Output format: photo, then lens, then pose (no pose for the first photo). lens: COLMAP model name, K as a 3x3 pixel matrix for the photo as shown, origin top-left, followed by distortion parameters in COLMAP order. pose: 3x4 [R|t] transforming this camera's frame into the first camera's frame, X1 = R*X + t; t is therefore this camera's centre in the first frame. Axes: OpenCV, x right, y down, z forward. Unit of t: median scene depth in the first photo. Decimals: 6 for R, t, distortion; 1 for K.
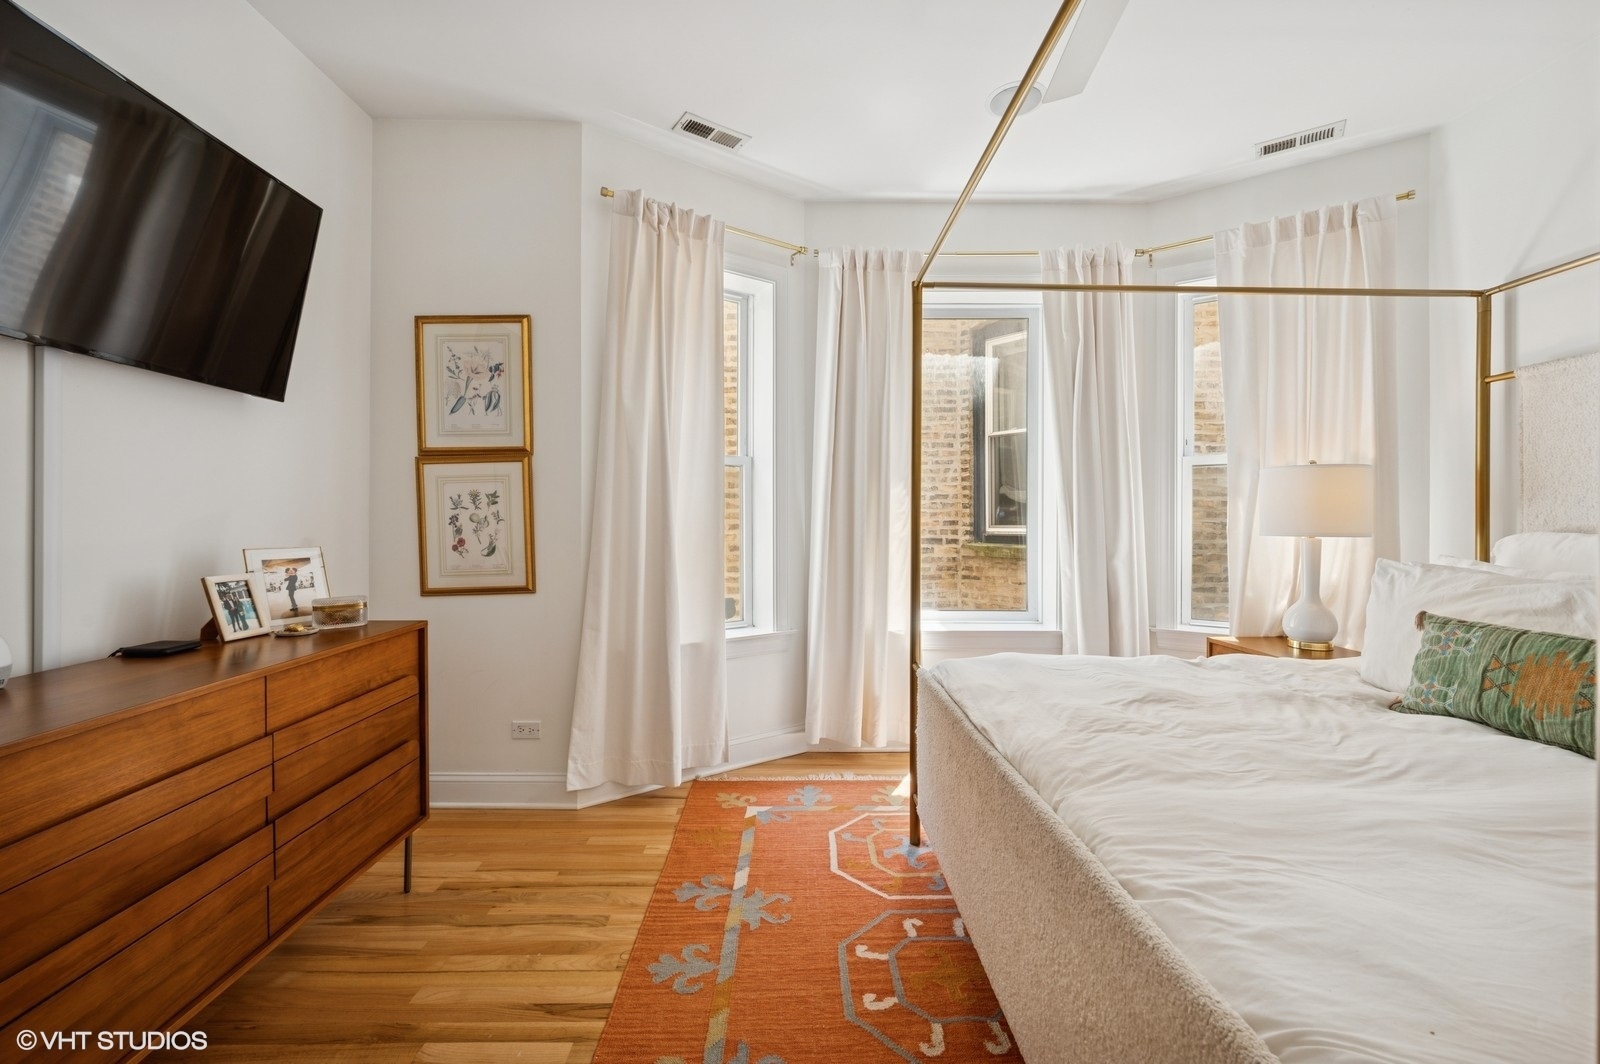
lens RADIAL K [[638.4, 0, 805.2], [0, 638.4, 525.6], [0, 0, 1]] dist [-0.007227, 0.001092]
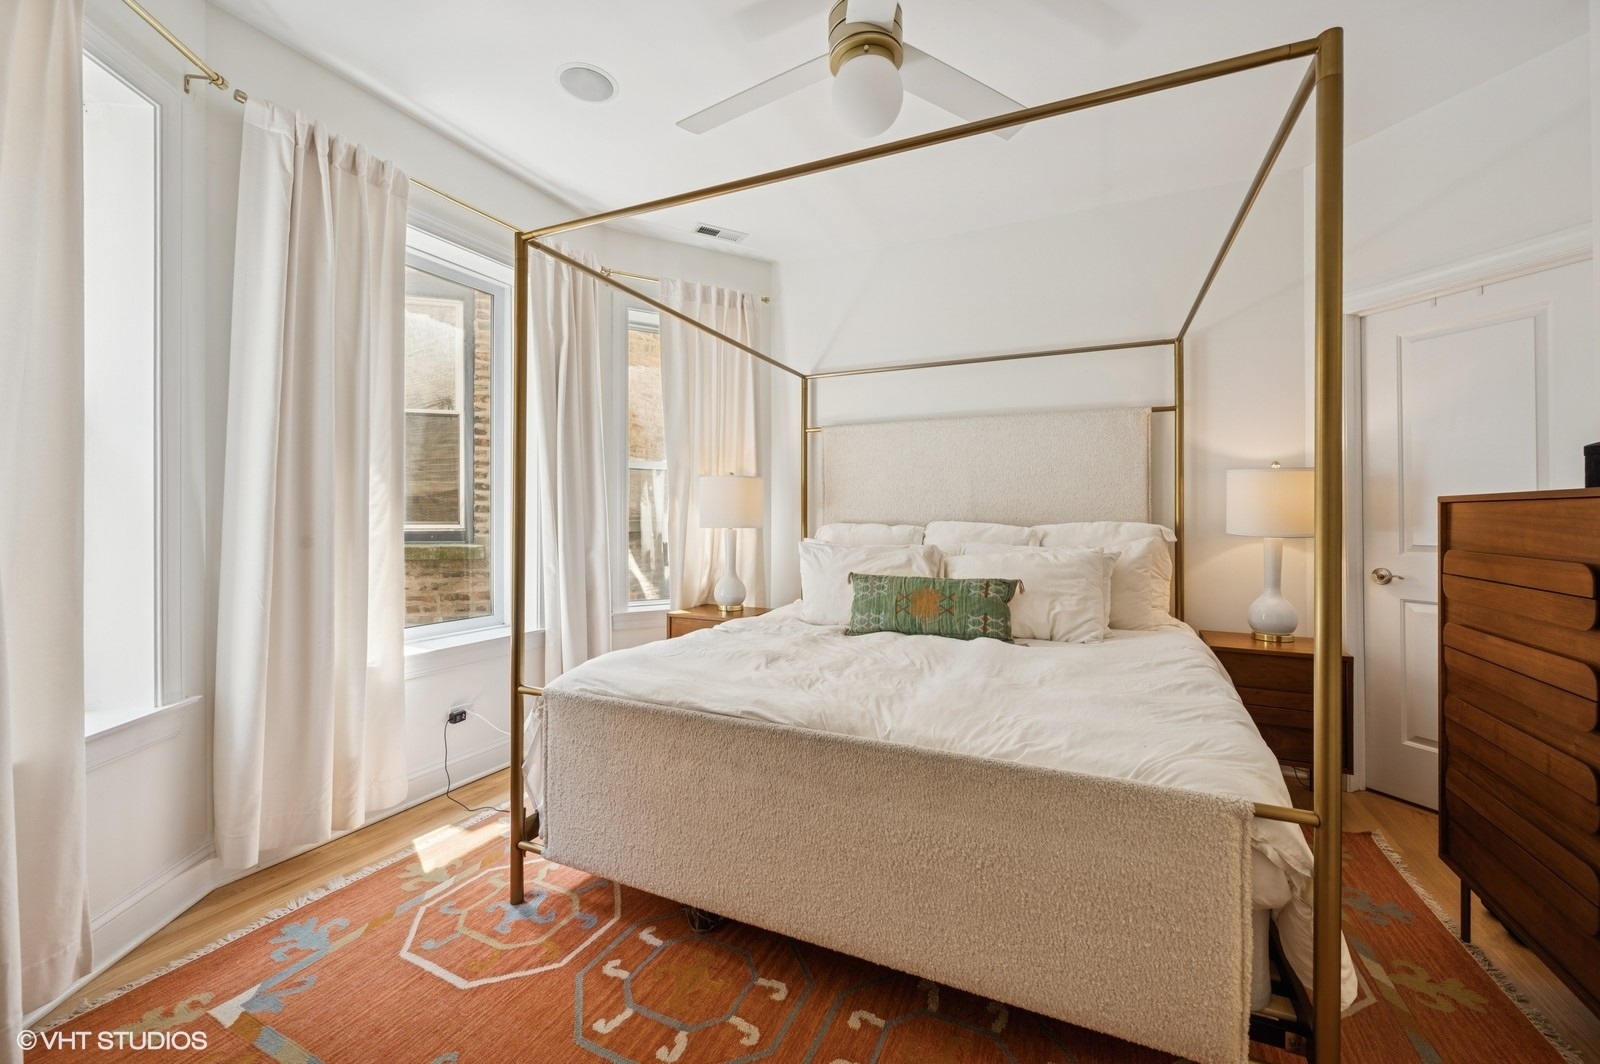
lens RADIAL K [[638.4, 0, 804.8], [0, 638.4, 520.3], [0, 0, 1]] dist [-0.007227, 0.001092]
pose [[0.434263, -0.005110, 0.900771, -0.431729], [0.006284, 0.999977, 0.002643, -0.002948], [-0.900764, 0.004513, 0.434285, 0.305795]]
